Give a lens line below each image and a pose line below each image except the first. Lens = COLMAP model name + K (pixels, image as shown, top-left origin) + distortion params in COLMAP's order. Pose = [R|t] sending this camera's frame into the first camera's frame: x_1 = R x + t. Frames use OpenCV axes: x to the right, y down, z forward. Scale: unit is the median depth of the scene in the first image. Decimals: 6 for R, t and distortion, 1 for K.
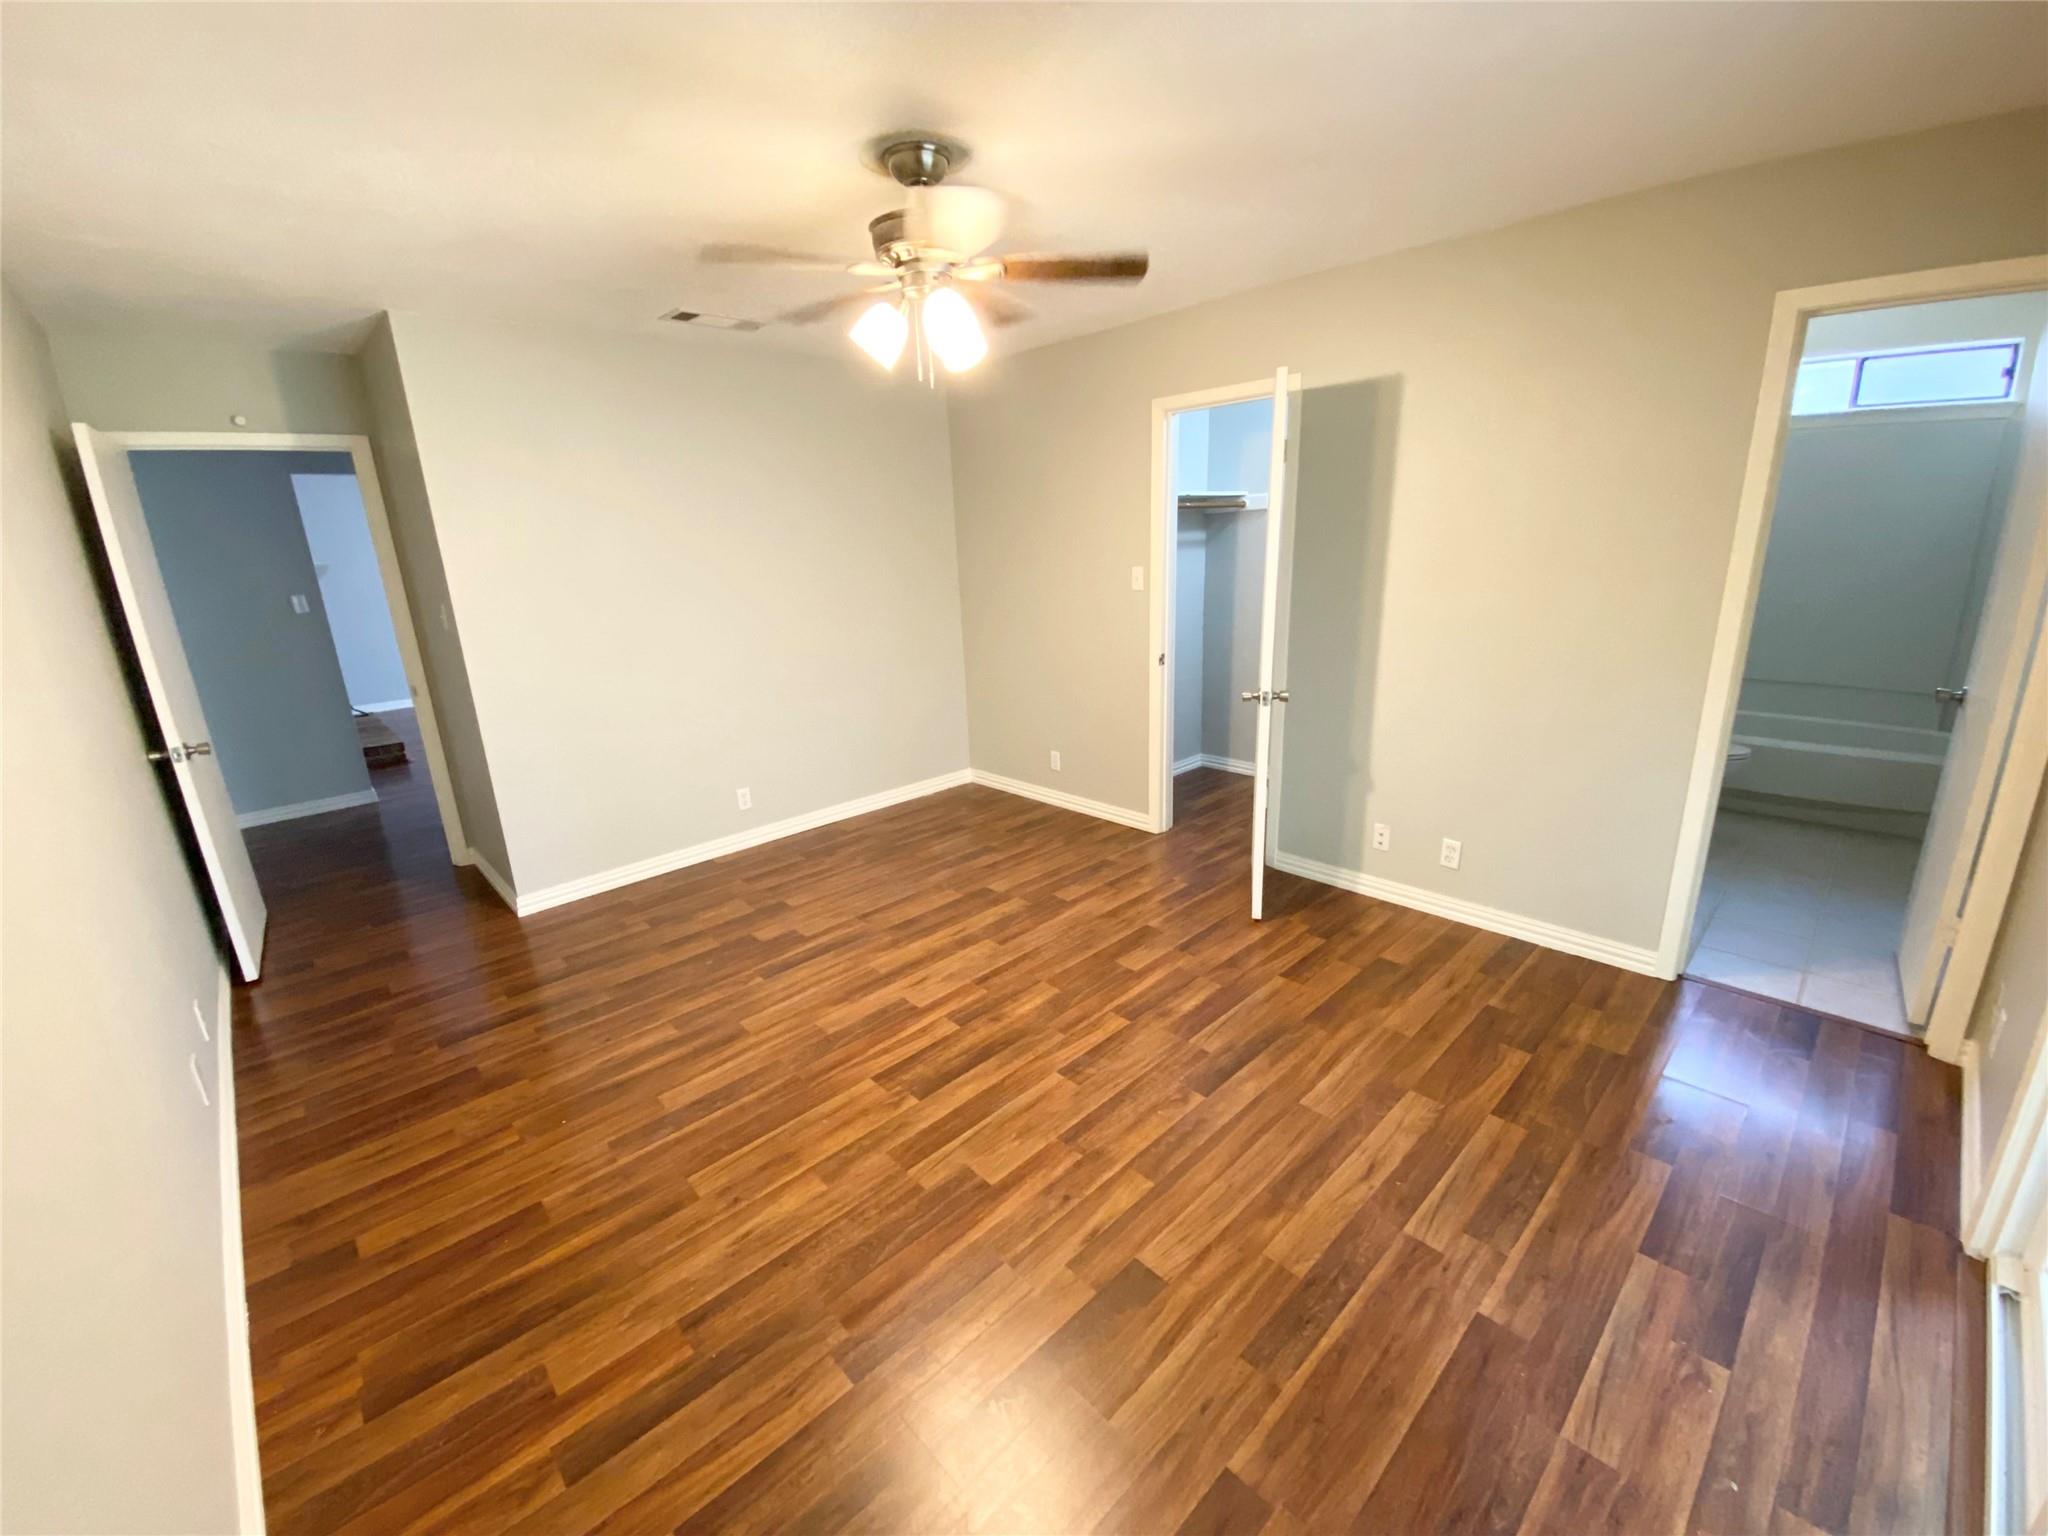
lens RADIAL K [[836.8, 0, 1017.3], [0, 836.8, 768.8], [0, 0, 1]] dist [0.001605, -0.013961]
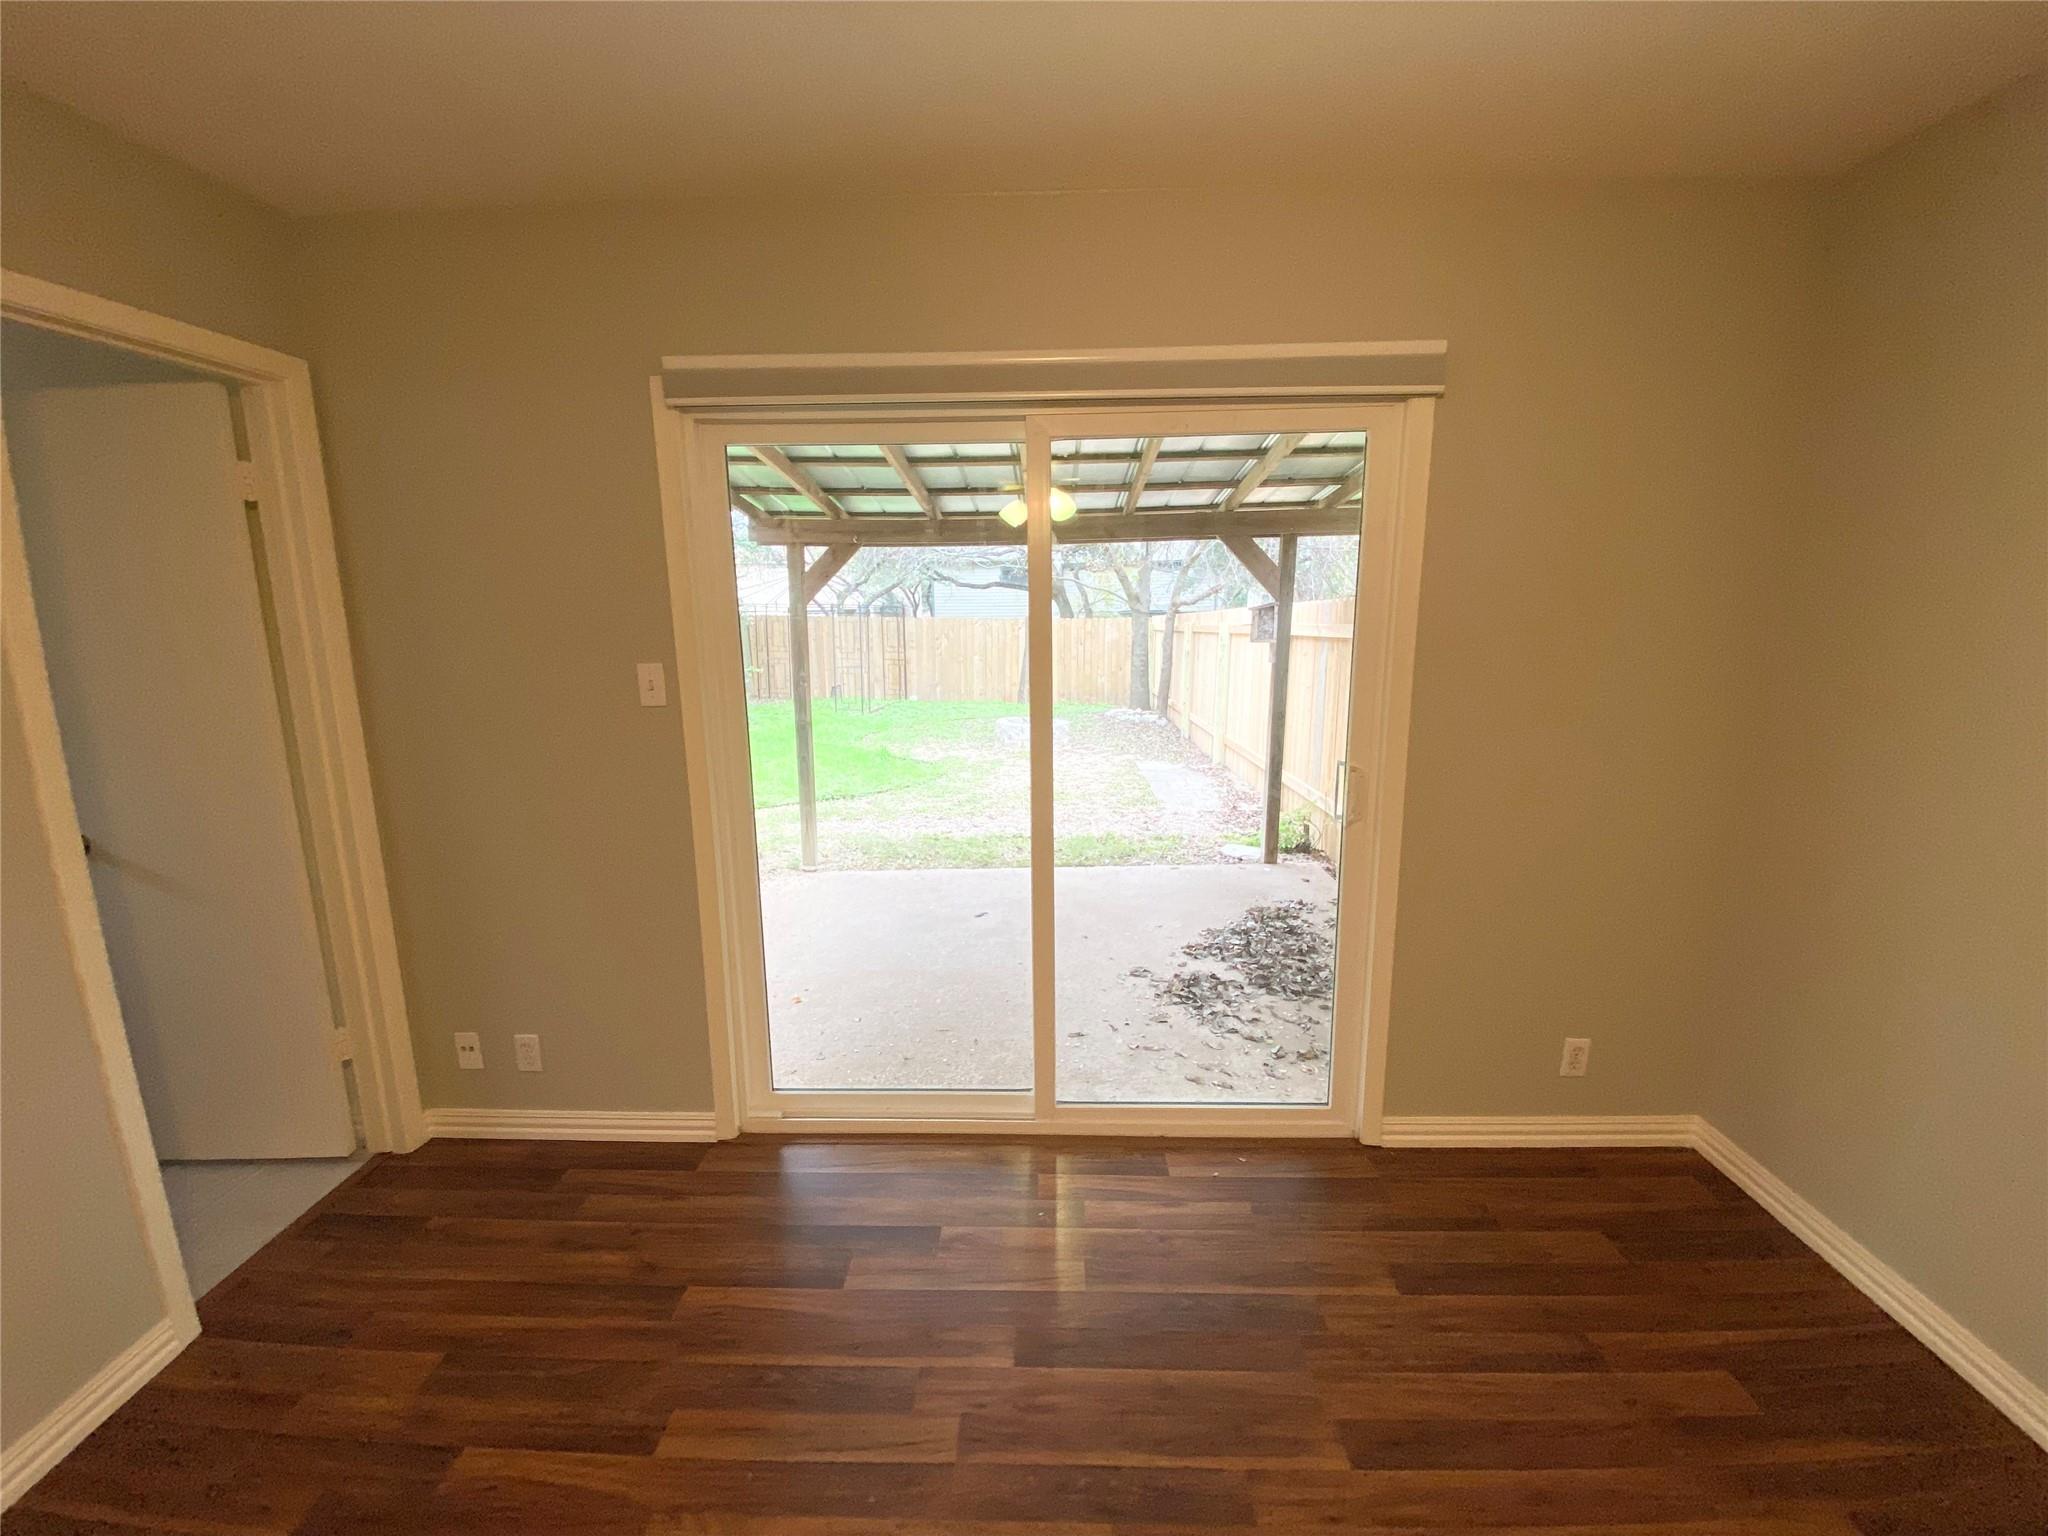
lens RADIAL K [[826.7, 0, 1019.2], [0, 826.7, 771.1], [0, 0, 1]] dist [0.055648, -0.044210]
pose [[-0.710263, -0.089140, 0.698270, -0.061205], [0.230116, 0.908049, 0.349989, -0.233227], [-0.665262, 0.409268, -0.624441, 0.900315]]
